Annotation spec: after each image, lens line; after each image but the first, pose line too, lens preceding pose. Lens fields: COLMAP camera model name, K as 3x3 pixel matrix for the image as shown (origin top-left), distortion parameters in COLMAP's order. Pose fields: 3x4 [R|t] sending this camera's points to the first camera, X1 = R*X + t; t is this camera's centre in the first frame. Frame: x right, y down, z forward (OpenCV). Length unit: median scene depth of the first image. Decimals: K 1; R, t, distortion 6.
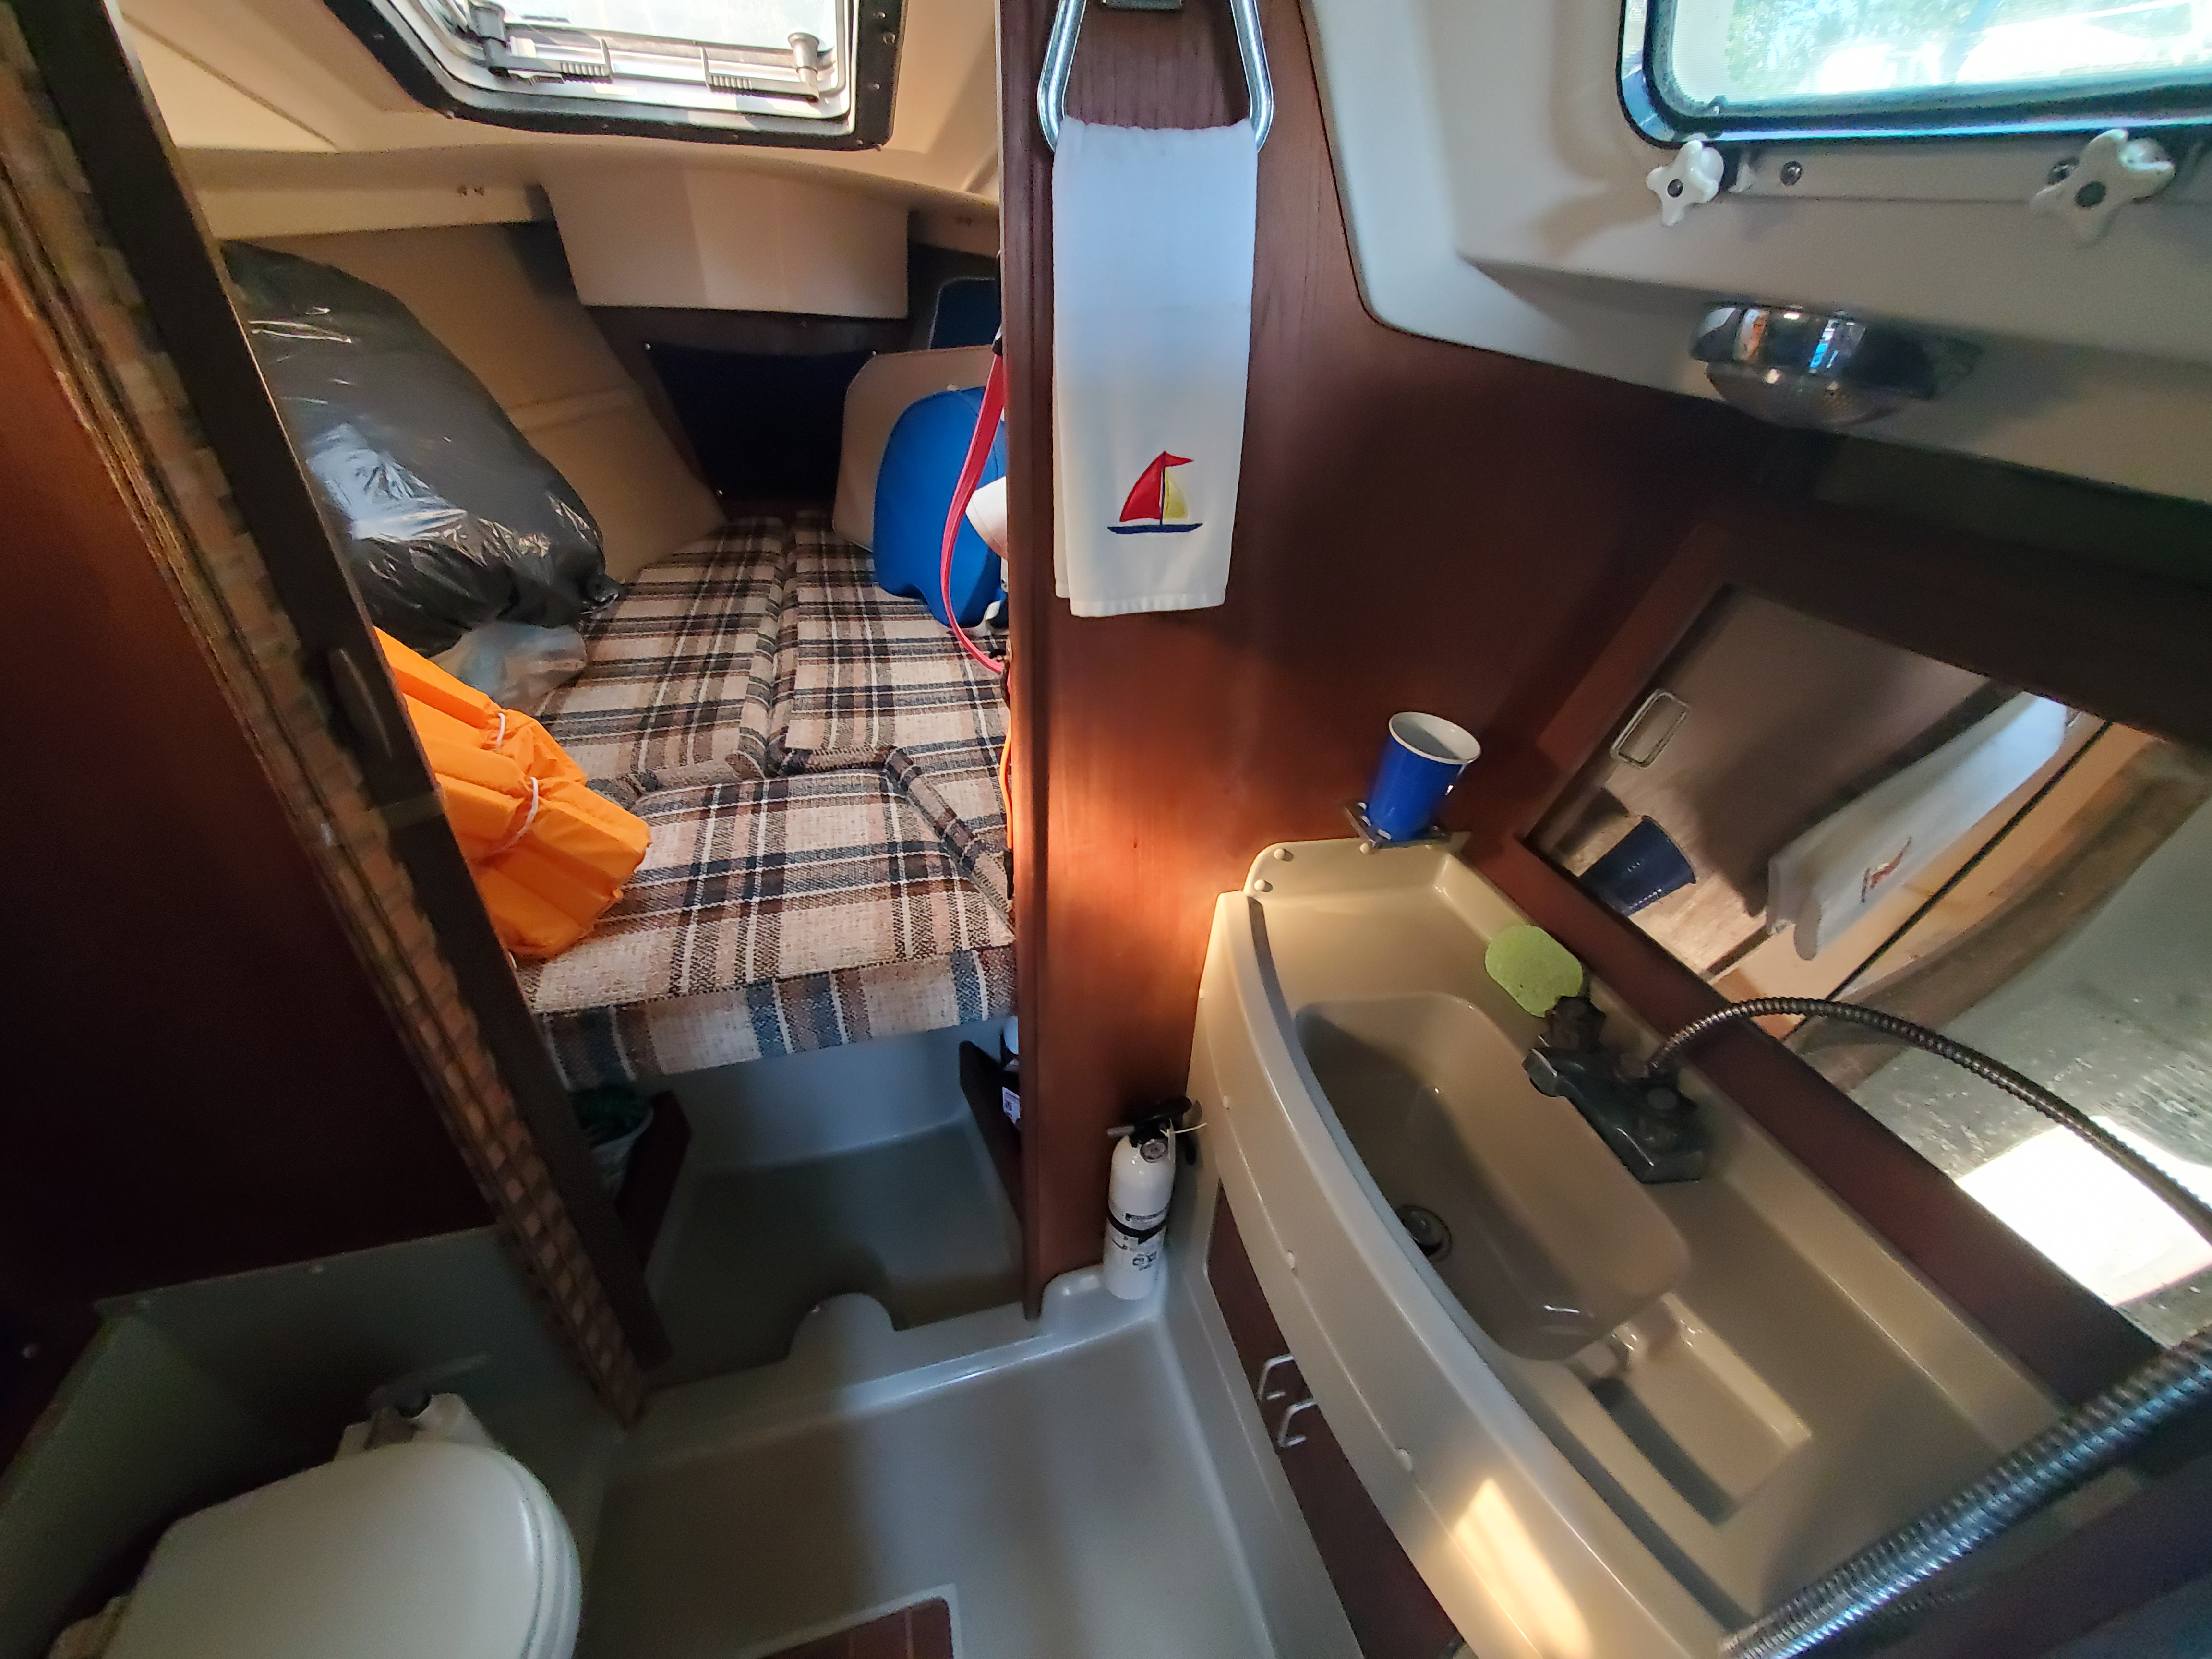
lens RADIAL K [[879.3, 0, 1107.6], [0, 879.3, 827.3], [0, 0, 1]] dist [-0.000287, -0.001951]
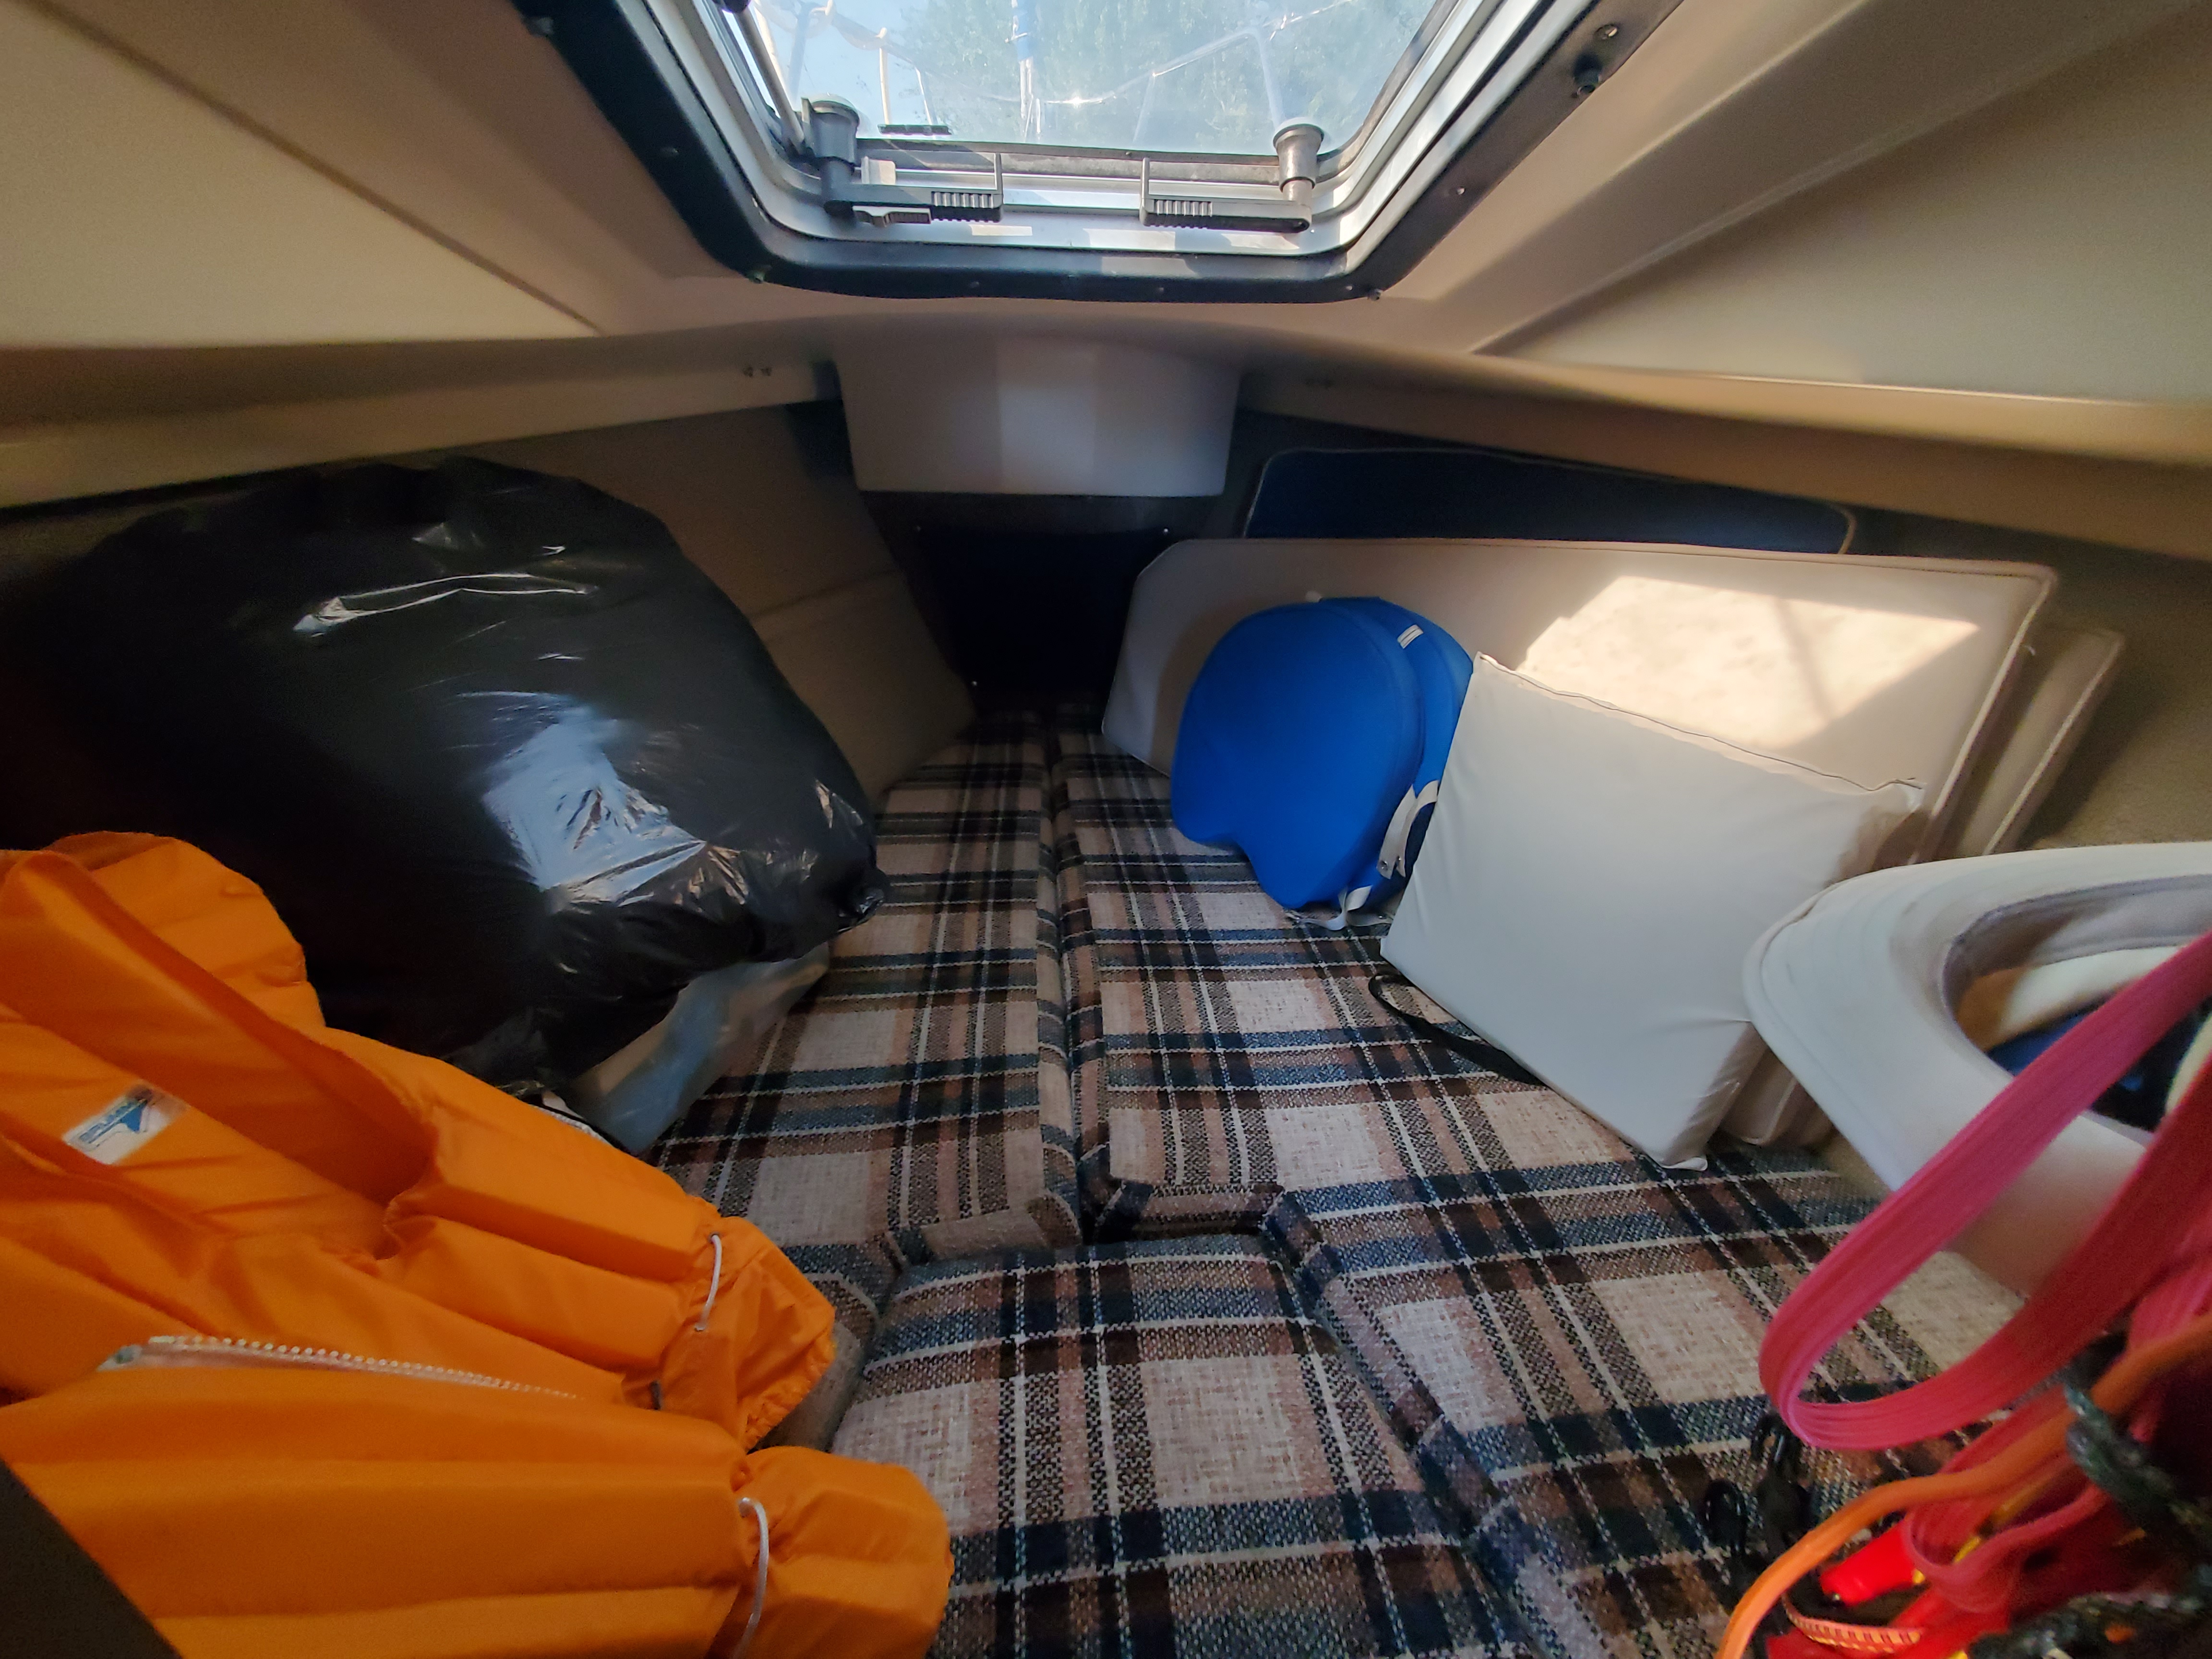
lens RADIAL K [[879.3, 0, 1106.3], [0, 879.3, 830.6], [0, 0, 1]] dist [-0.000287, -0.001951]
pose [[0.982832, 0.055808, -0.175861, -0.272565], [-0.076251, 0.990810, -0.111719, -0.268291], [0.168010, 0.123210, 0.978055, 0.345972]]
